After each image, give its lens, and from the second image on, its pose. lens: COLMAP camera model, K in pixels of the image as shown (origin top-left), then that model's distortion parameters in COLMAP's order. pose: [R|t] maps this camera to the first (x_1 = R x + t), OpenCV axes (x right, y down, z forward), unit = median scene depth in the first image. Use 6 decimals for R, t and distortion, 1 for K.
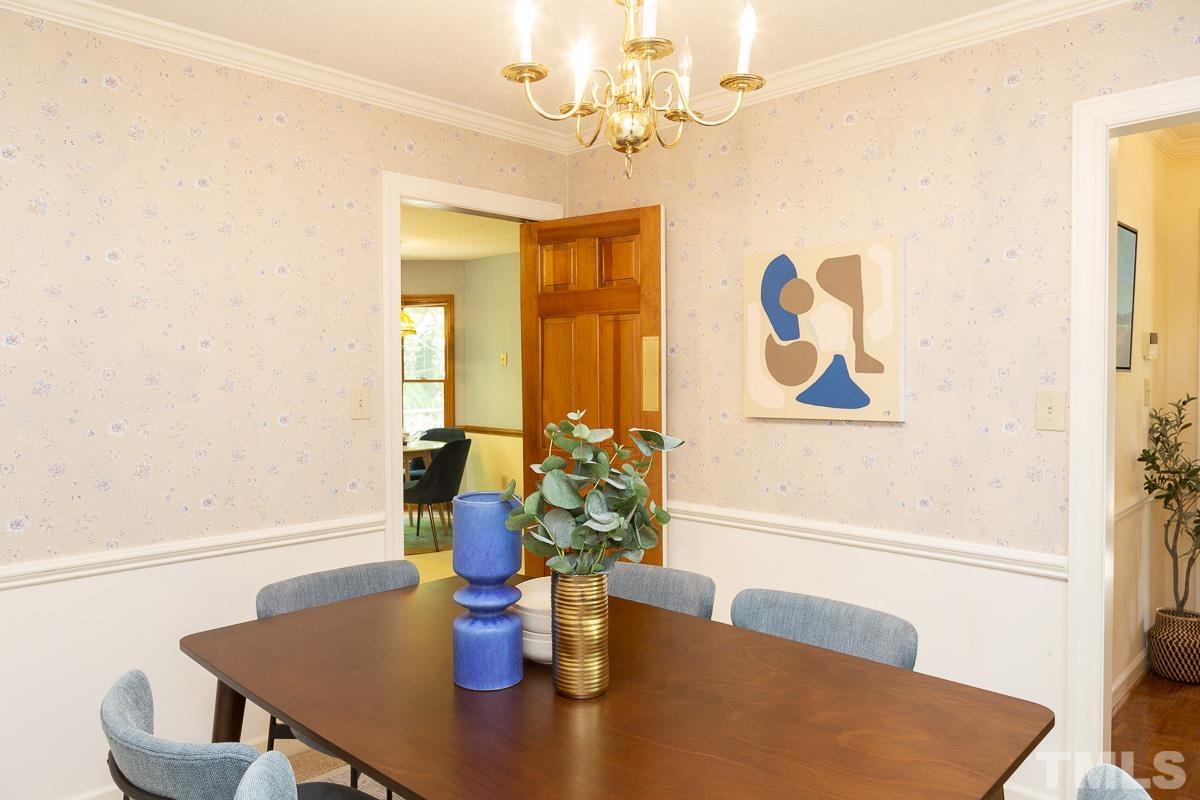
lens RADIAL K [[833.0, 0, 602.8], [0, 833.0, 387.1], [0, 0, 1]] dist [-0.002574, -0.000903]
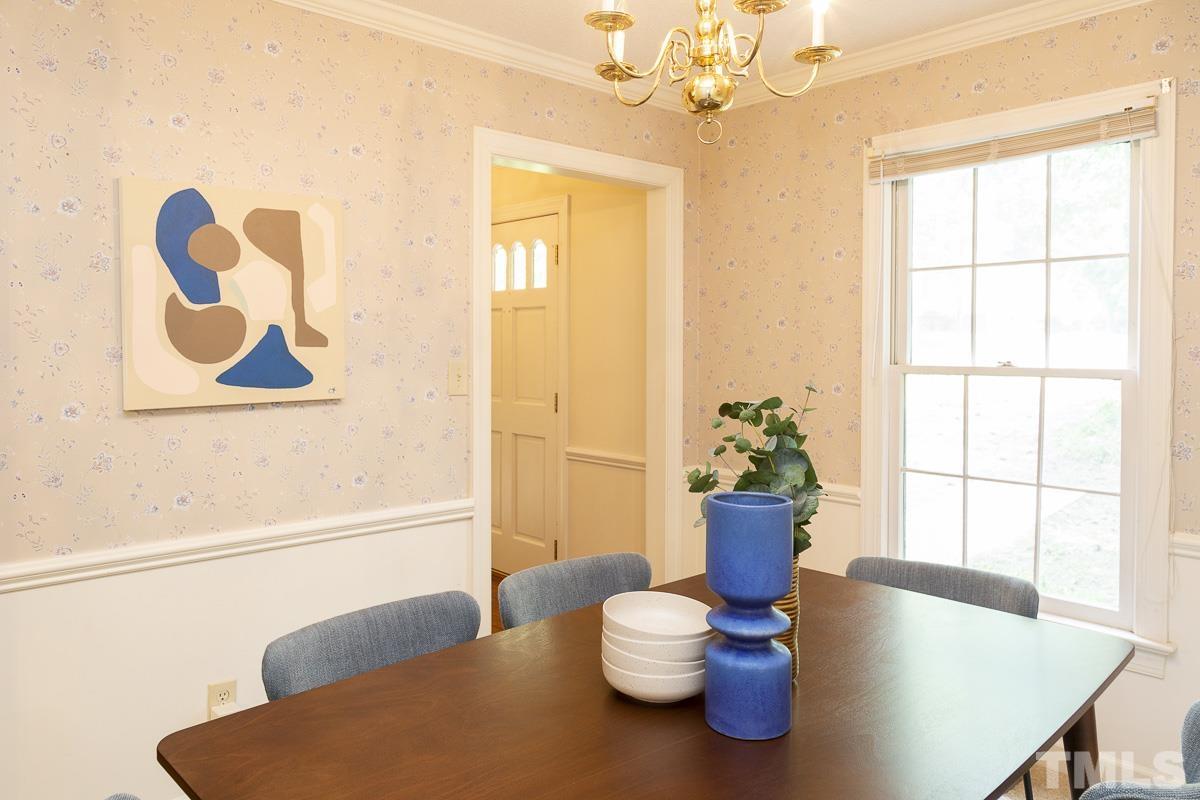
lens RADIAL K [[833.0, 0, 589.7], [0, 833.0, 355.9], [0, 0, 1]] dist [-0.002574, -0.000903]
pose [[0.060057, -0.007186, 0.998169, -0.510899], [0.018378, 0.999813, 0.006092, -0.006489], [-0.998026, 0.017978, 0.060178, 0.598318]]
